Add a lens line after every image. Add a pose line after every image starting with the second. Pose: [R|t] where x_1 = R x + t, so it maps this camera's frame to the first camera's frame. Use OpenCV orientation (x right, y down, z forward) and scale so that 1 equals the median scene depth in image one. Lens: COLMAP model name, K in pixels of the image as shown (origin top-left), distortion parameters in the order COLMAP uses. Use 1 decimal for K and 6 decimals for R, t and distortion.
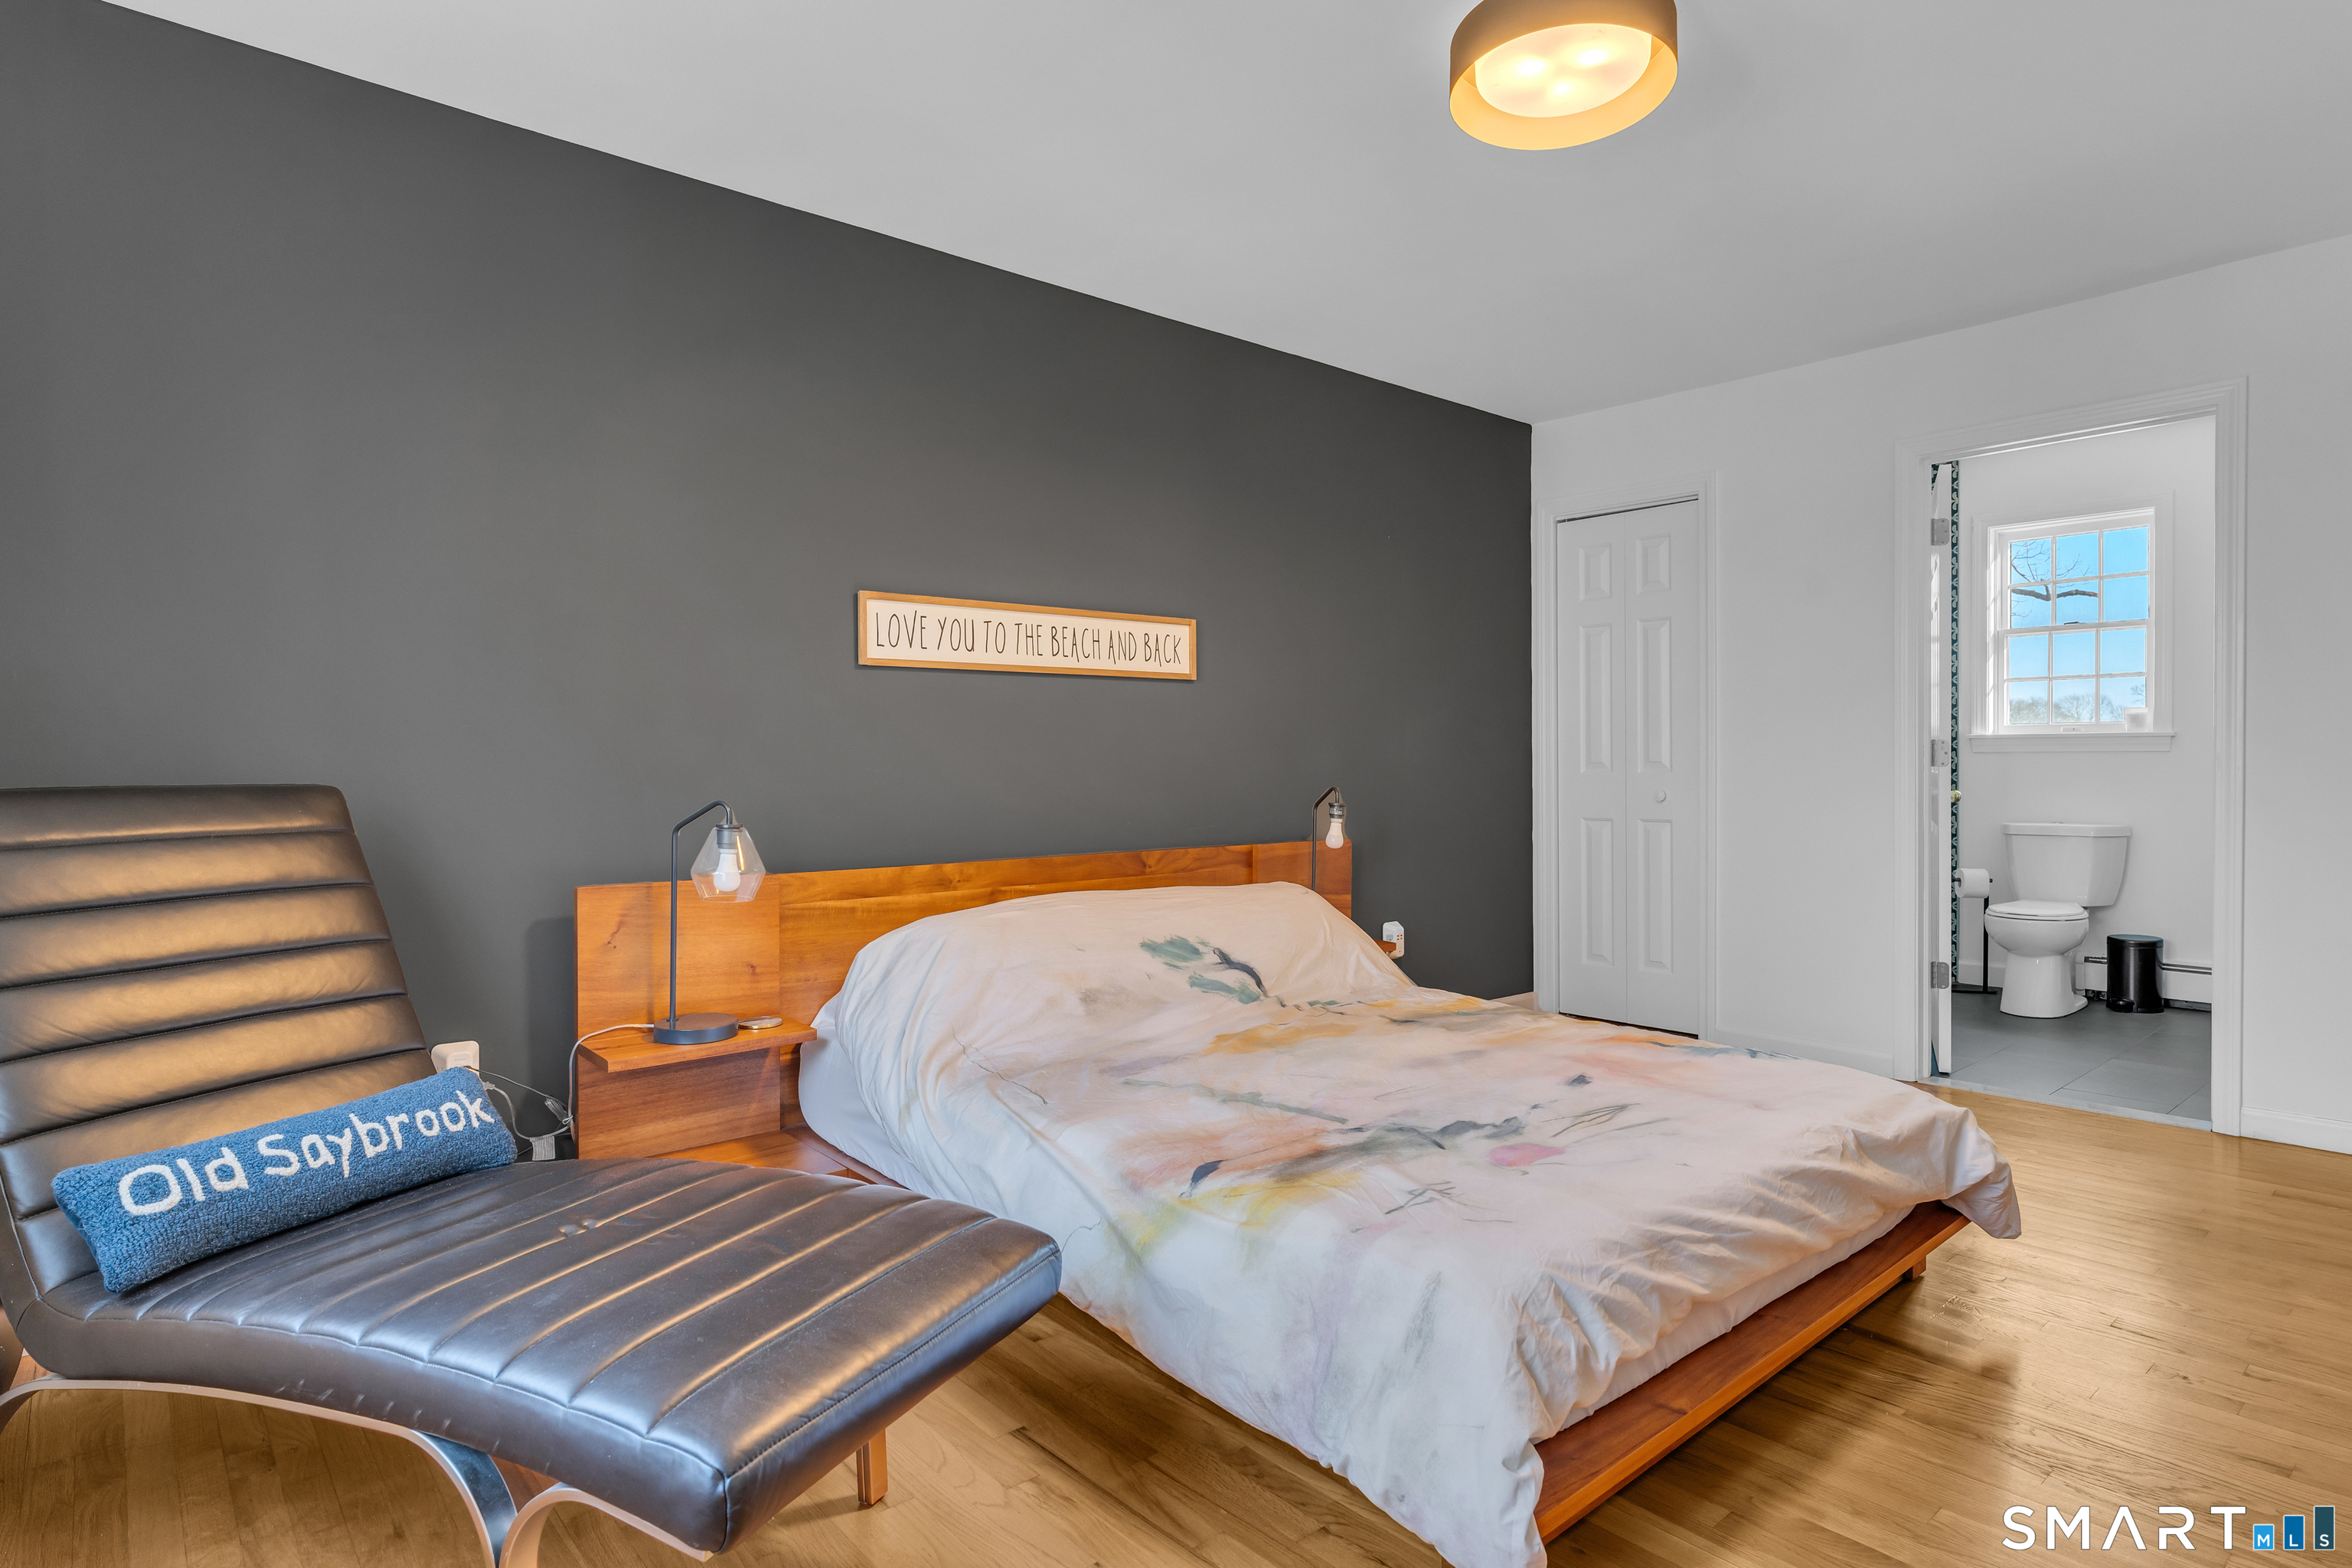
lens RADIAL K [[1250.6, 0, 1167.2], [0, 1250.6, 788.5], [0, 0, 1]] dist [-0.001473, 0.000034]
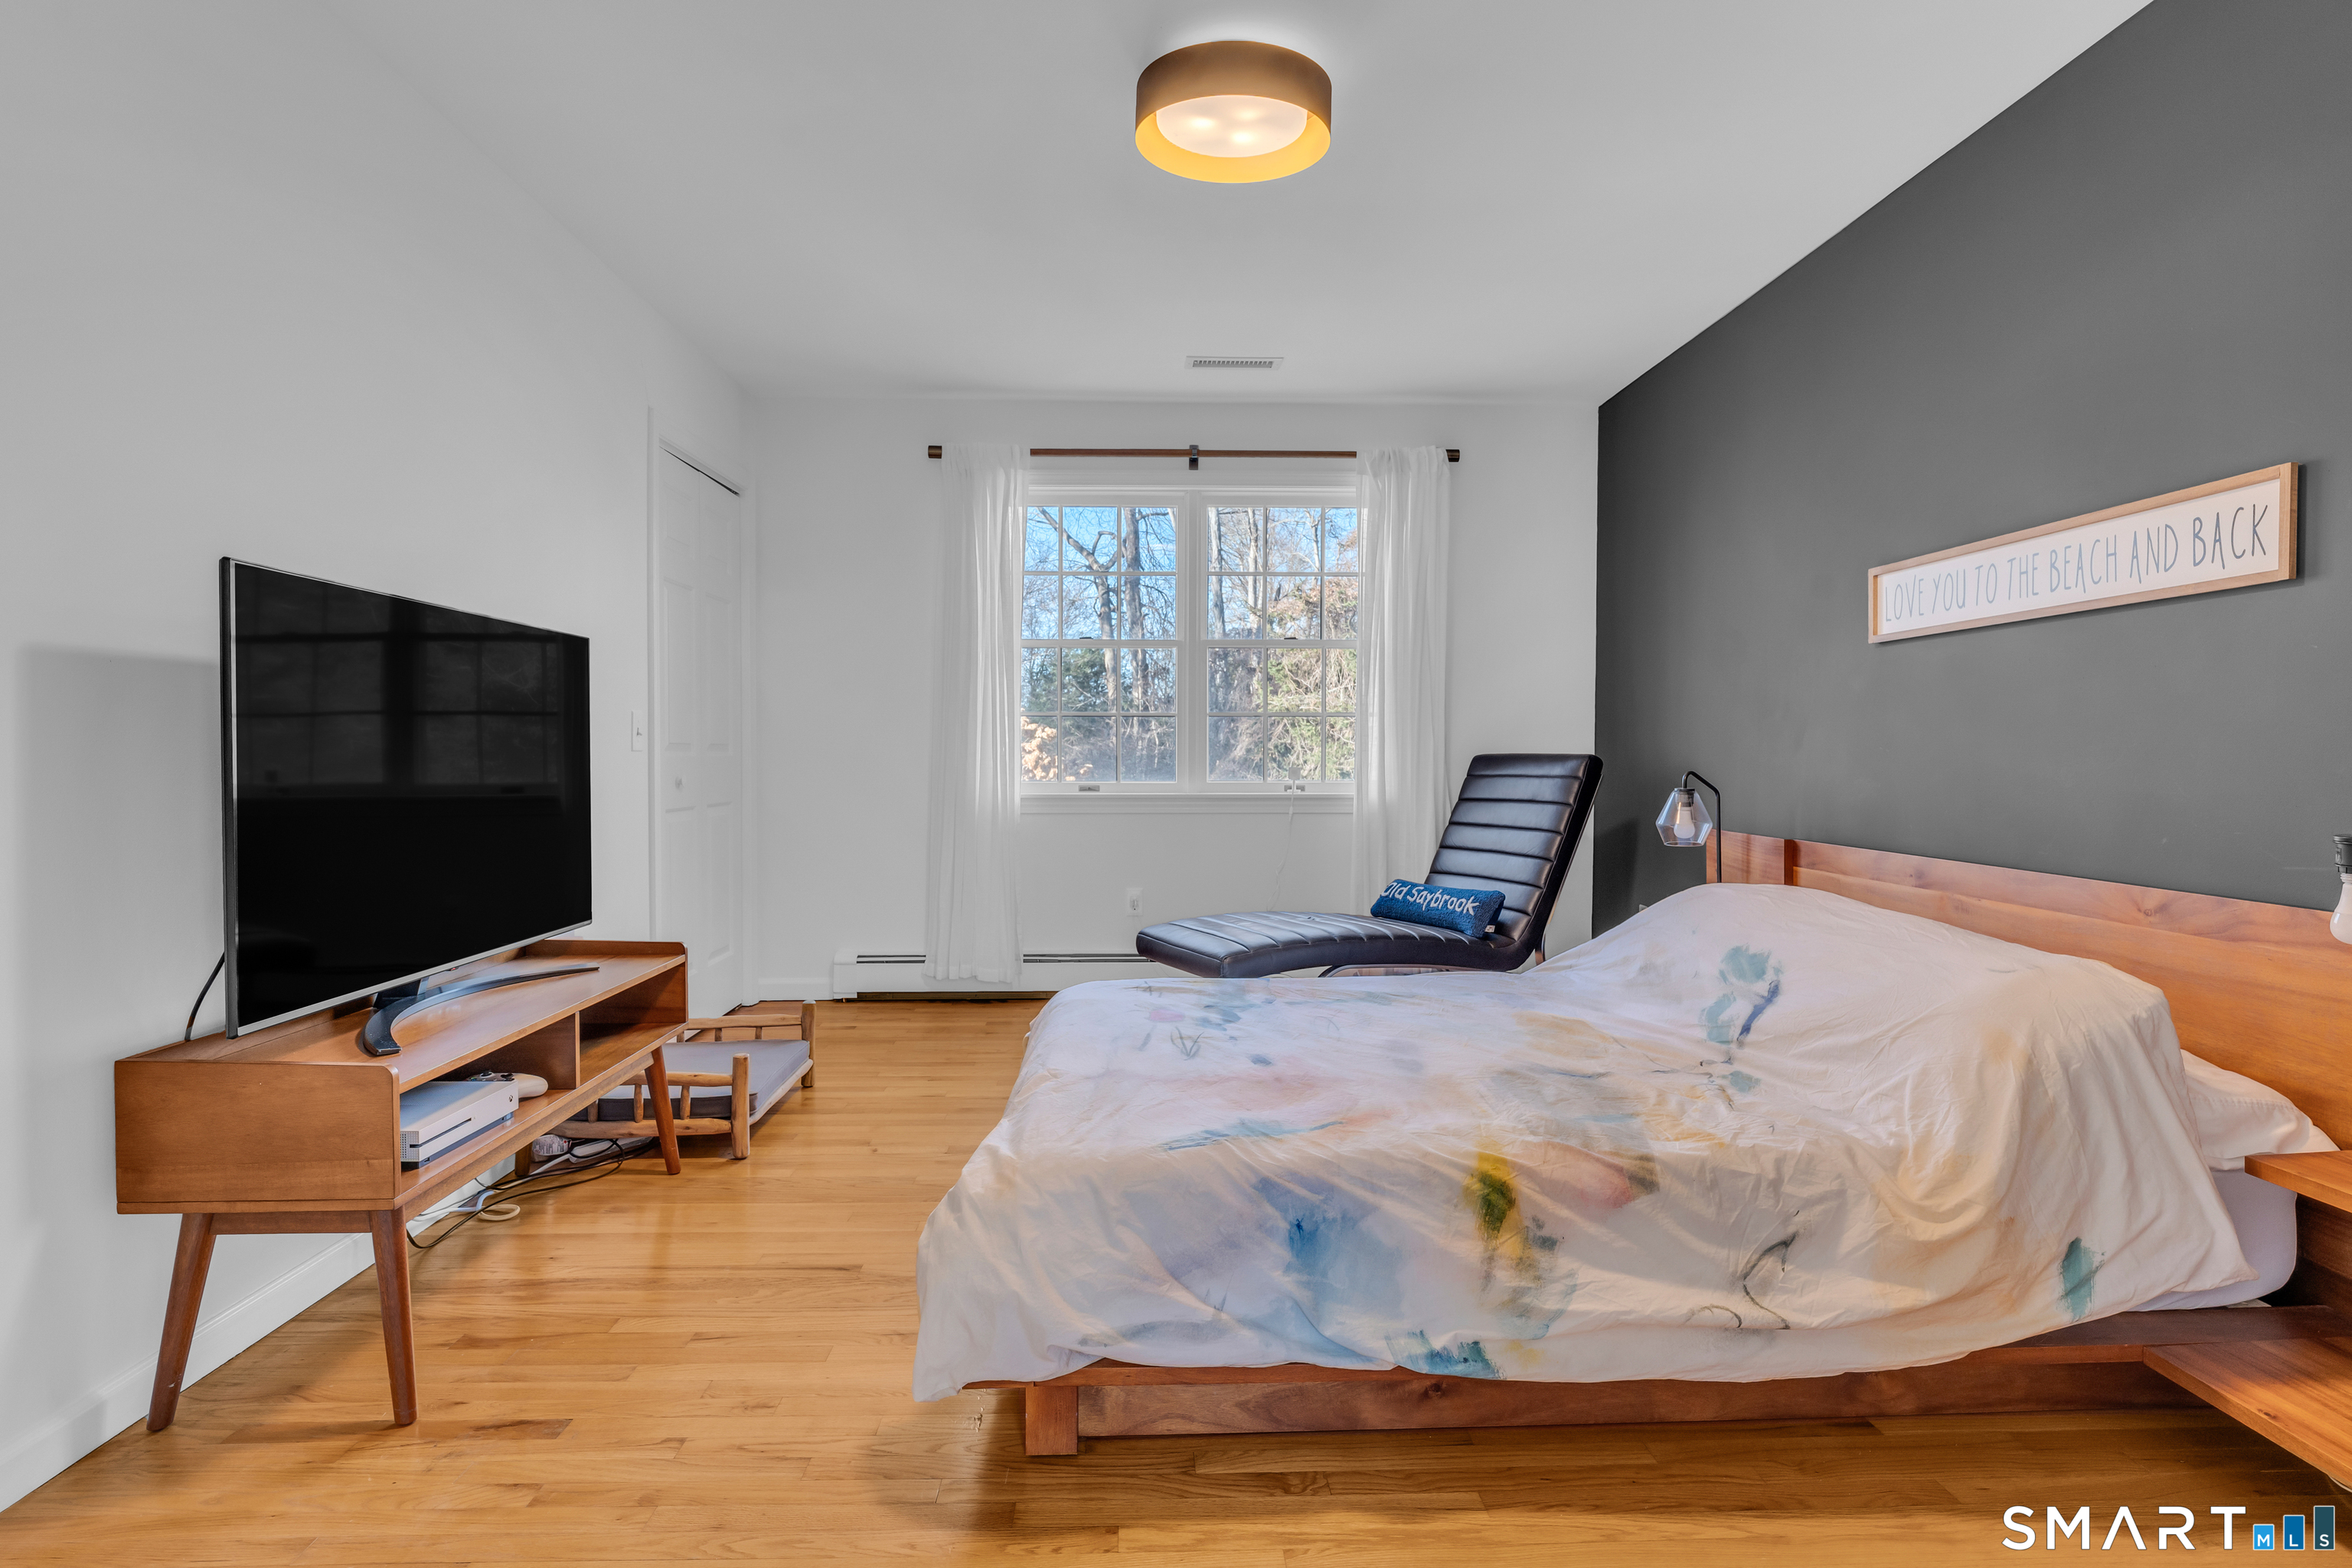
lens RADIAL K [[1250.6, 0, 1167.2], [0, 1250.6, 788.5], [0, 0, 1]] dist [-0.001473, 0.000034]
pose [[-0.629397, 0.024076, -0.776711, 0.777439], [-0.017784, 0.998812, 0.045372, -0.016882], [0.776881, 0.042370, -0.628221, 1.050794]]
